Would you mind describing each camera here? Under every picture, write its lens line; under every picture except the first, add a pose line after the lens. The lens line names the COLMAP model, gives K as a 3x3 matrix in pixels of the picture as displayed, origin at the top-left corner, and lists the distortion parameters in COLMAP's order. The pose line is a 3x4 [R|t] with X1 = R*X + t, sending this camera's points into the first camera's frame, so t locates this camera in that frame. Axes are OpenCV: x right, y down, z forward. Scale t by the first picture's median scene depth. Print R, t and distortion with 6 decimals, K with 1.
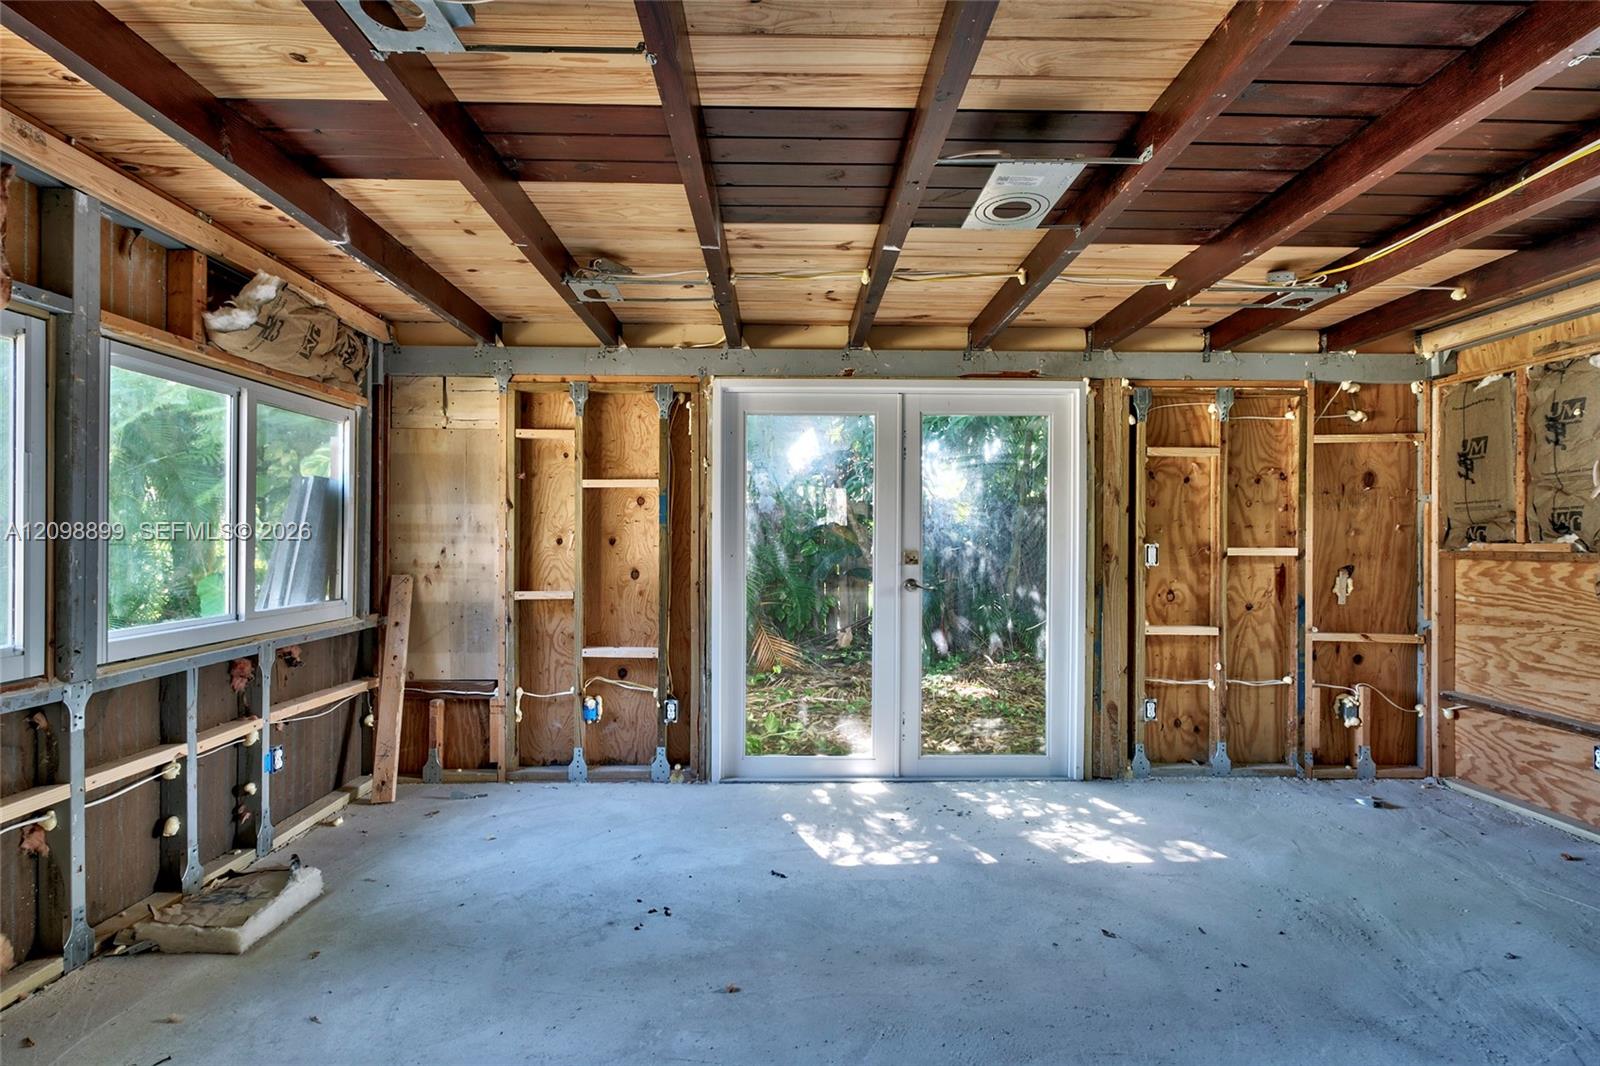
lens RADIAL K [[755.7, 0, 804.9], [0, 755.7, 534.3], [0, 0, 1]] dist [-0.001639, -0.000499]
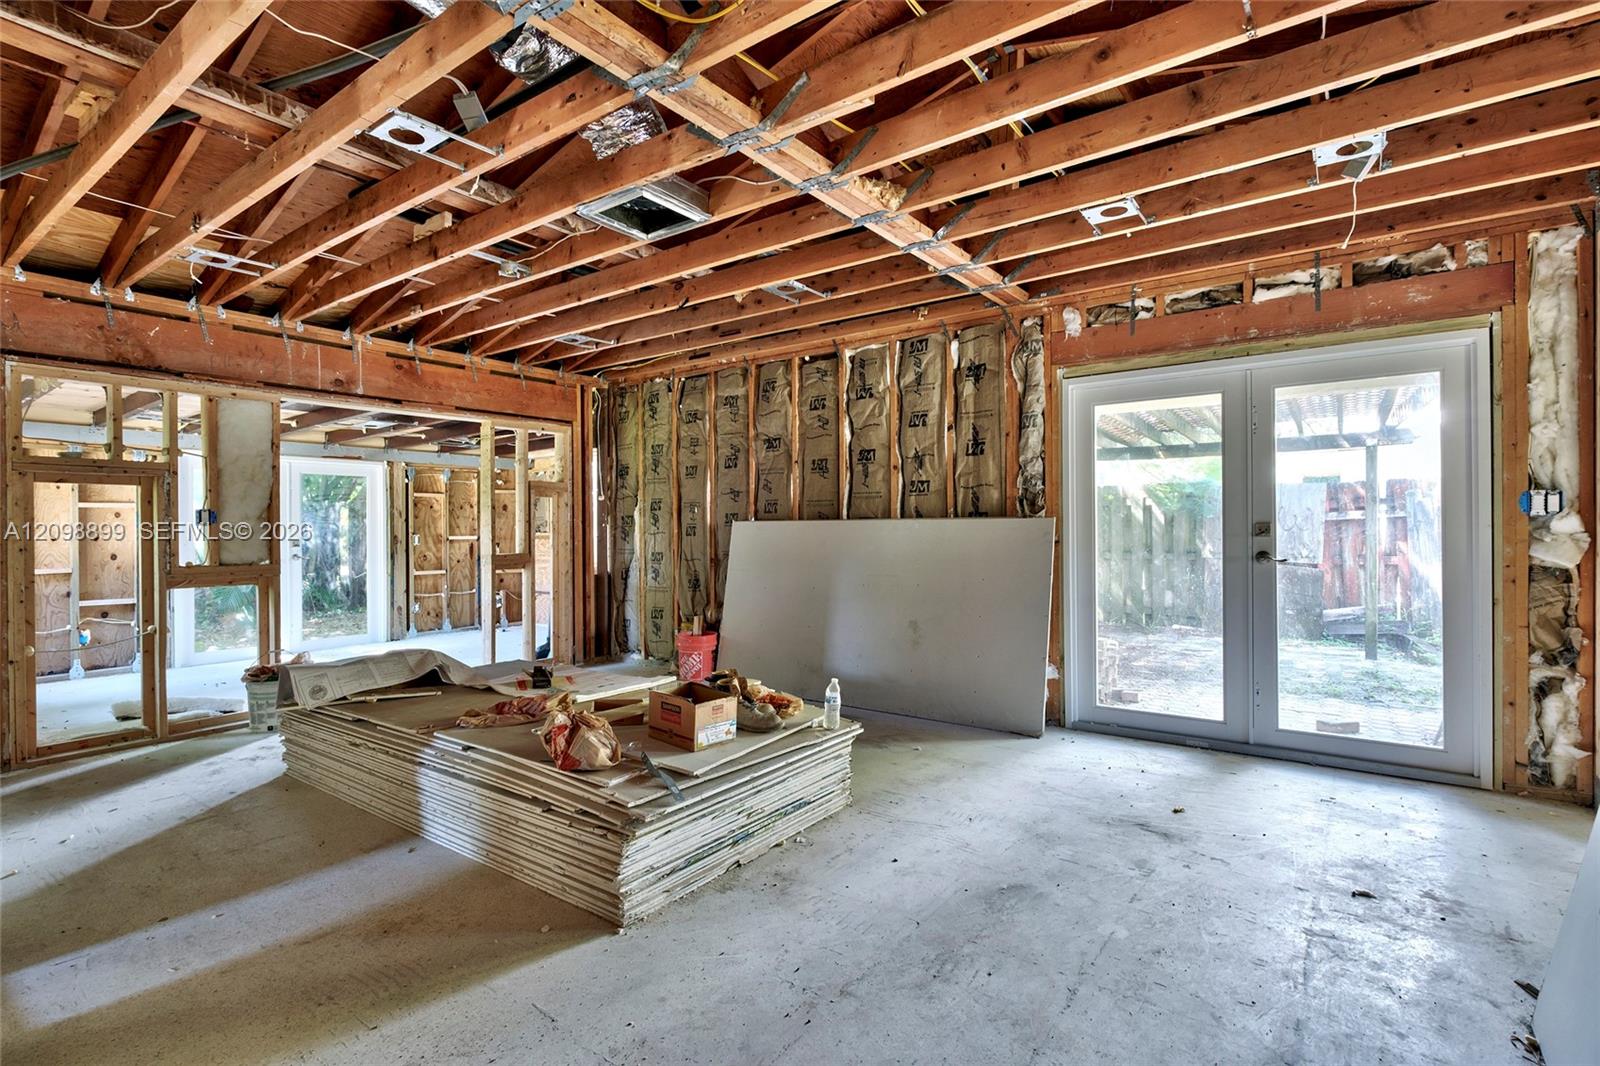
lens RADIAL K [[755.7, 0, 804.0], [0, 755.7, 531.7], [0, 0, 1]] dist [-0.001639, -0.000499]
pose [[0.608730, -0.011714, 0.793291, -0.646815], [0.012219, 0.999911, 0.005388, 0.004435], [-0.793283, 0.006413, 0.608819, -1.337198]]
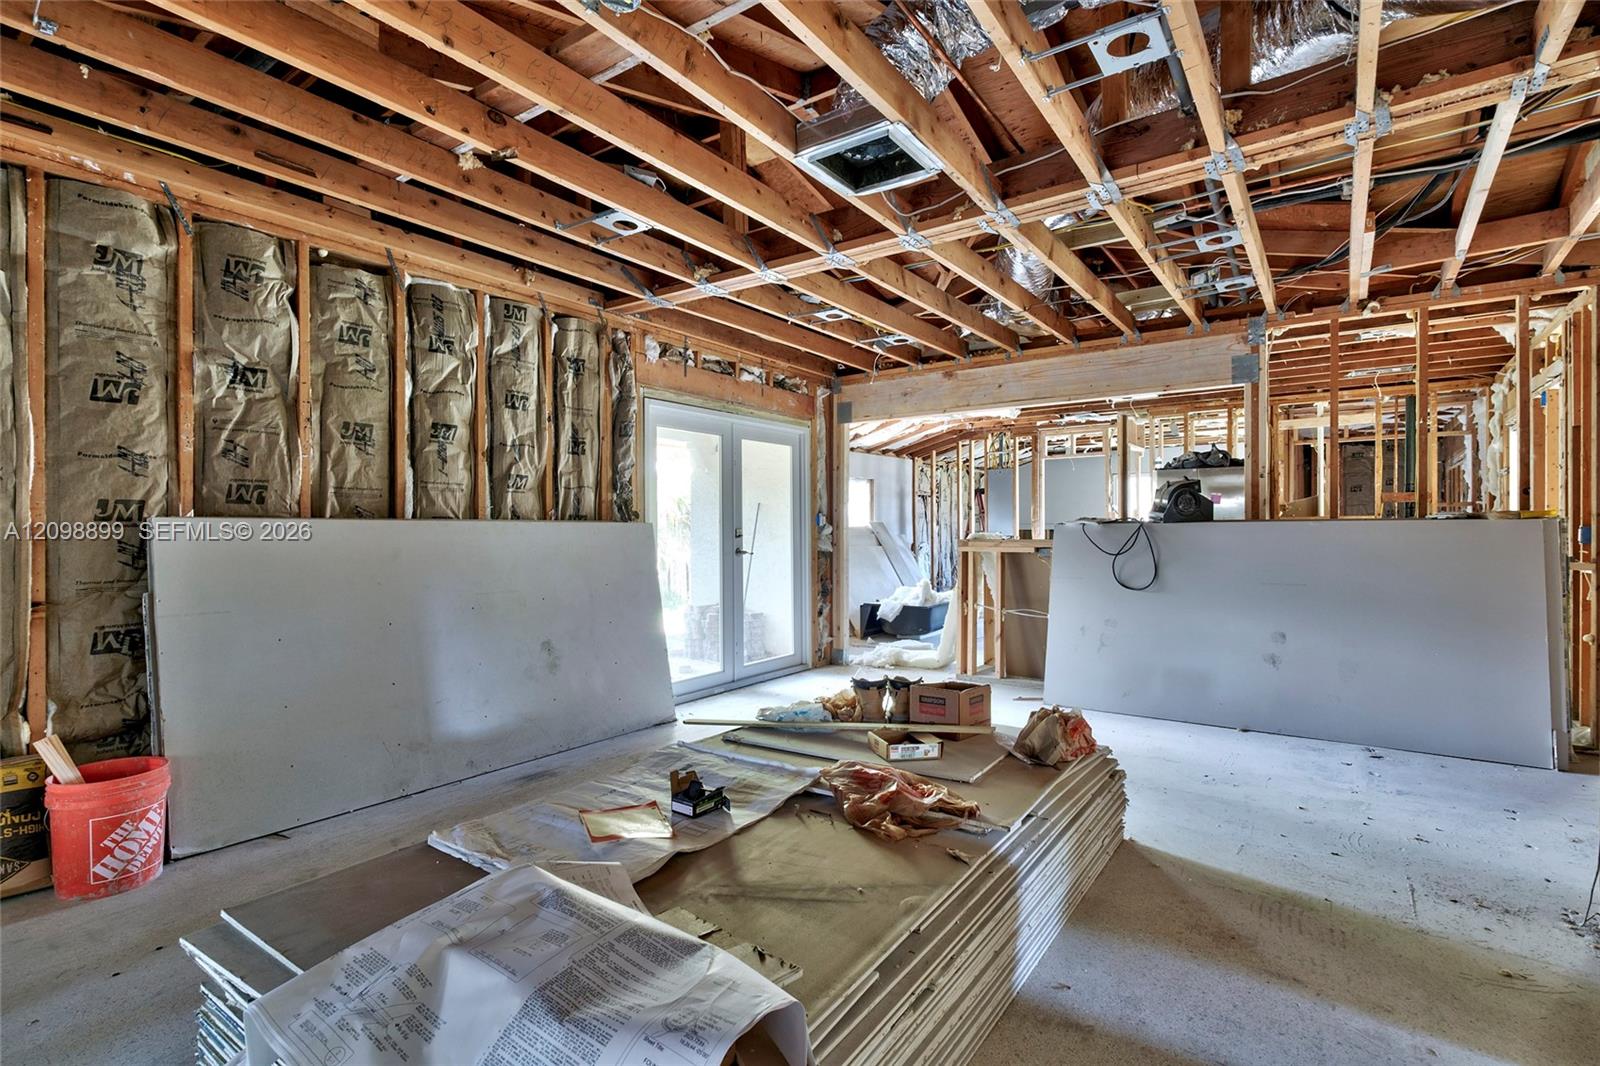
lens RADIAL K [[755.7, 0, 803.0], [0, 755.7, 533.7], [0, 0, 1]] dist [-0.001639, -0.000499]
pose [[-0.801260, -0.004449, 0.598300, -0.462917], [0.002426, 0.999940, 0.010684, -0.000336], [-0.598312, 0.010012, -0.801201, -0.061345]]
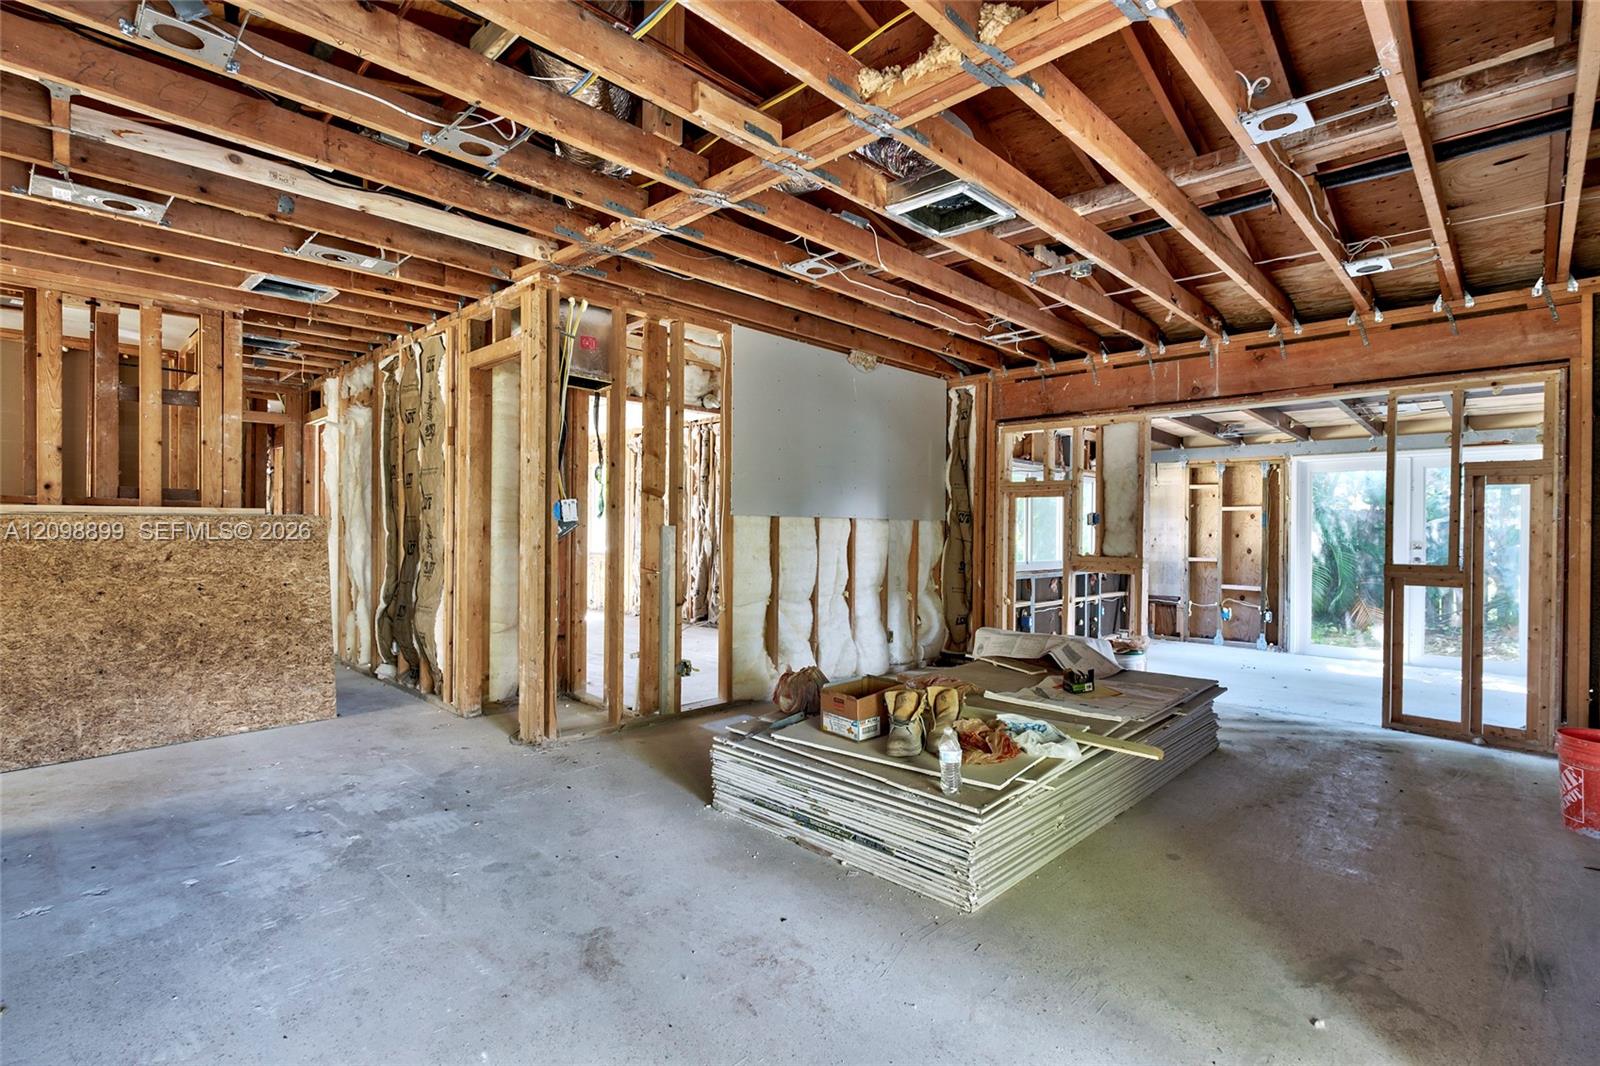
lens RADIAL K [[755.7, 0, 803.0], [0, 755.7, 532.6], [0, 0, 1]] dist [-0.001639, -0.000499]
pose [[0.704143, 0.005758, -0.710035, 0.400194], [-0.007065, 0.999974, 0.001103, 0.007303], [0.710023, 0.004239, 0.704165, -1.387149]]
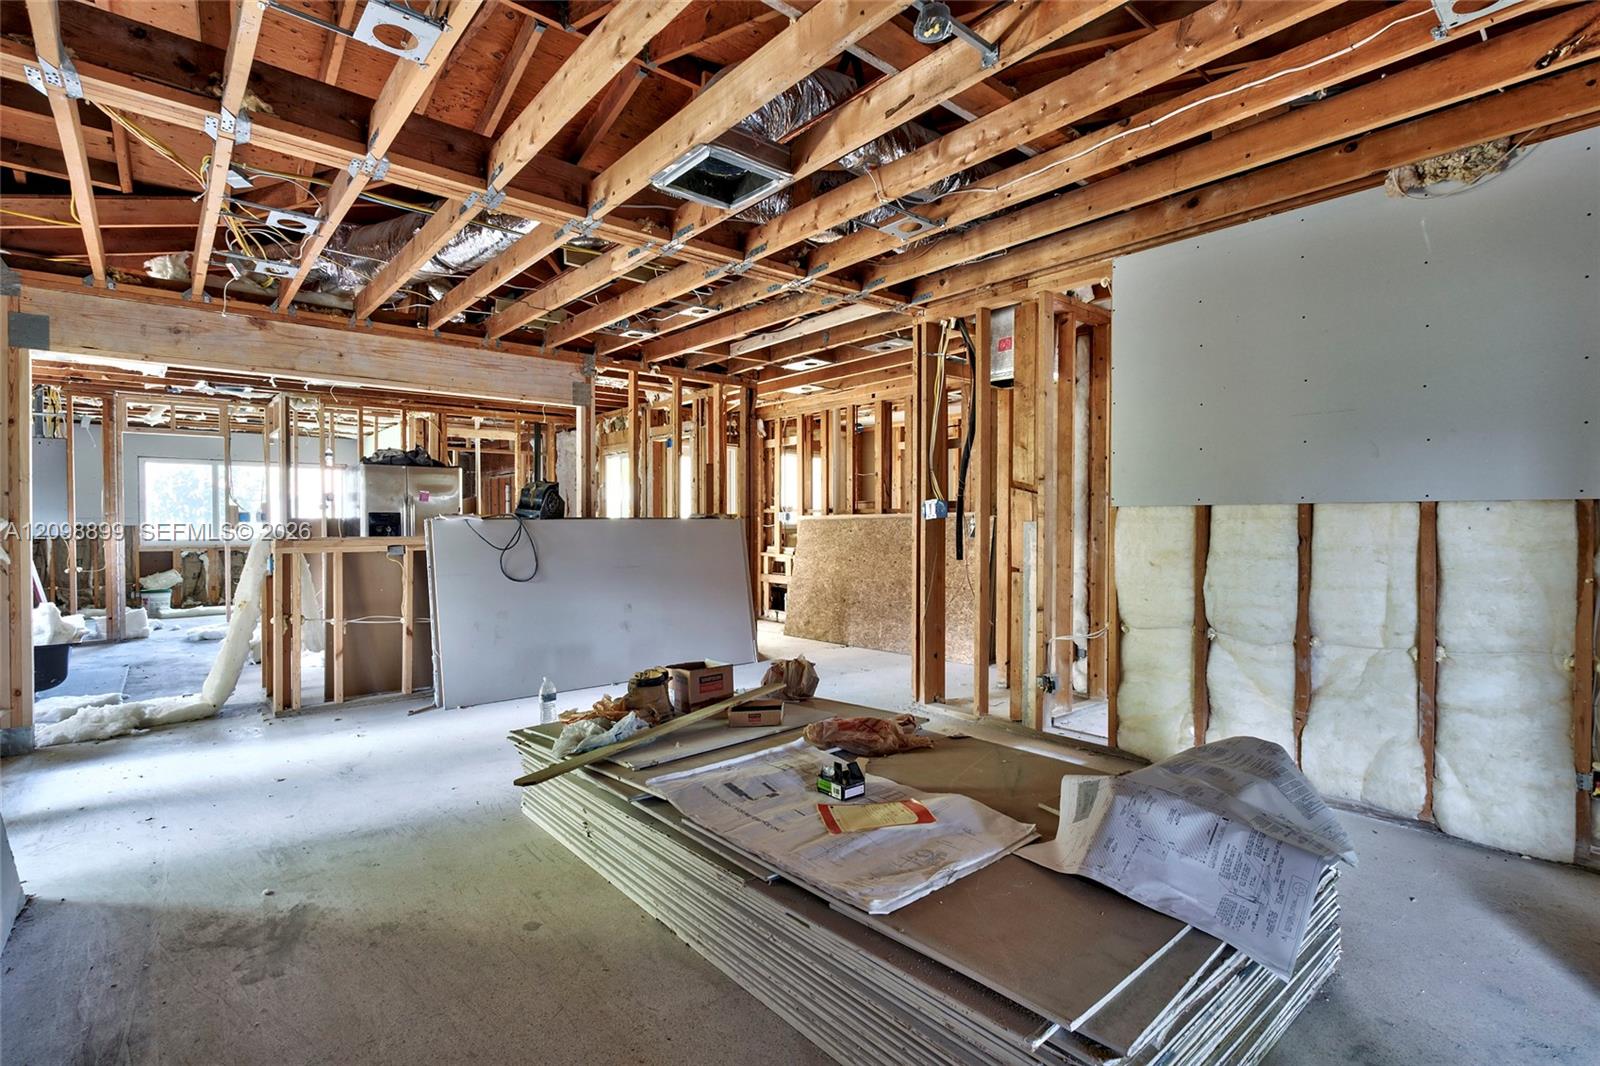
lens RADIAL K [[755.7, 0, 803.9], [0, 755.7, 532.5], [0, 0, 1]] dist [-0.001639, -0.000499]
pose [[-0.773920, 0.005778, -0.633257, 0.343807], [-0.002949, 0.999915, 0.012728, 0.001453], [0.633276, 0.011718, -0.773837, -0.029029]]
